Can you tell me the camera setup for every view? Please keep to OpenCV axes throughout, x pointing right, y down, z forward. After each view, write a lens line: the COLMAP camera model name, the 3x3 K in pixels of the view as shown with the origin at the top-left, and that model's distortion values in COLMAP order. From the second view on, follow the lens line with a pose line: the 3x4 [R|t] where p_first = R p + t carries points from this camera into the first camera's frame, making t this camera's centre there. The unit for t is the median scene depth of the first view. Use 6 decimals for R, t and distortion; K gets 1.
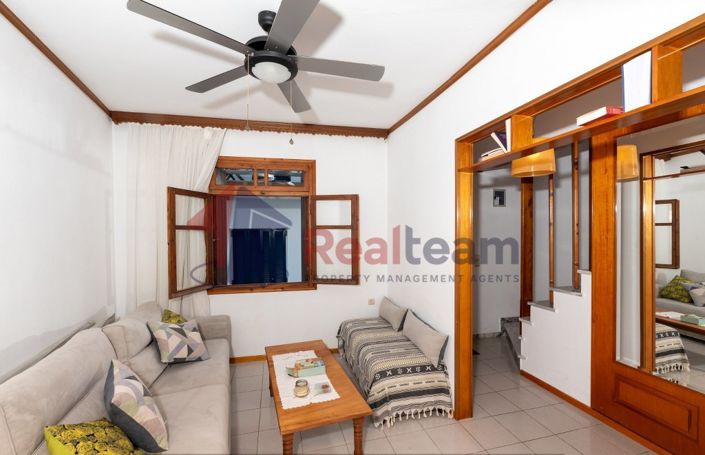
lens RADIAL K [[297.7, 0, 352.5], [0, 297.7, 227.5], [0, 0, 1]] dist [-0.000670, -0.000084]
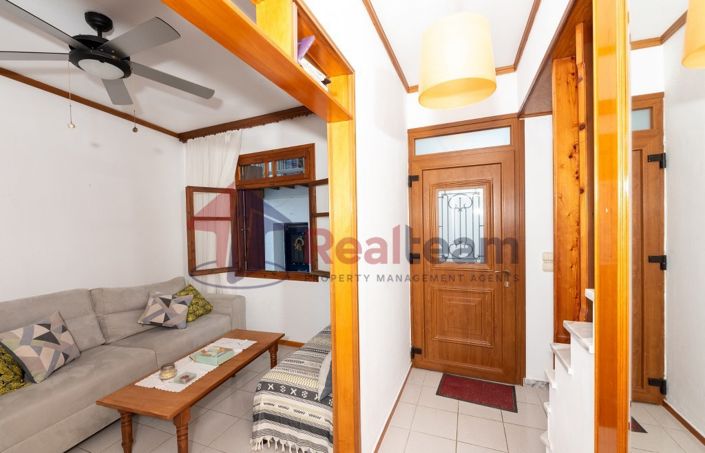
lens RADIAL K [[297.7, 0, 352.5], [0, 297.7, 226.5], [0, 0, 1]] dist [-0.000670, -0.000084]
pose [[0.805442, -0.010721, -0.592577, 0.669449], [0.020541, 0.999741, 0.009832, 0.034389], [0.592318, -0.020091, 0.805453, 0.400383]]
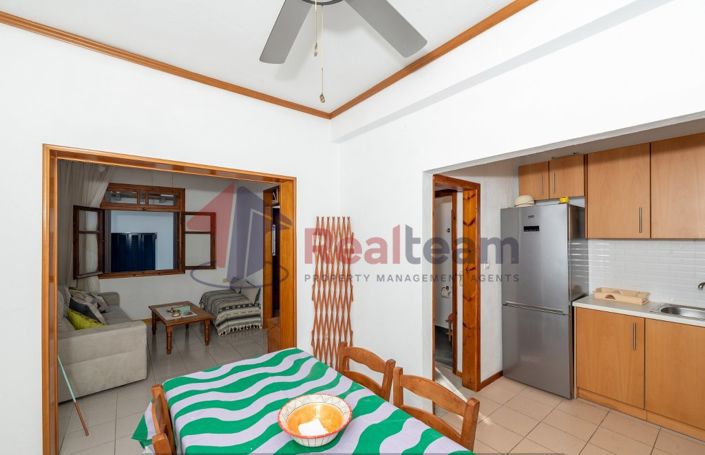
lens RADIAL K [[285.9, 0, 341.5], [0, 285.9, 231.7], [0, 0, 1]] dist [0.000225, 0.000105]
pose [[0.928166, 0.006904, 0.372103, 0.097426], [-0.003426, 0.999944, -0.010007, 0.007910], [-0.372152, 0.008013, 0.928137, -0.833126]]
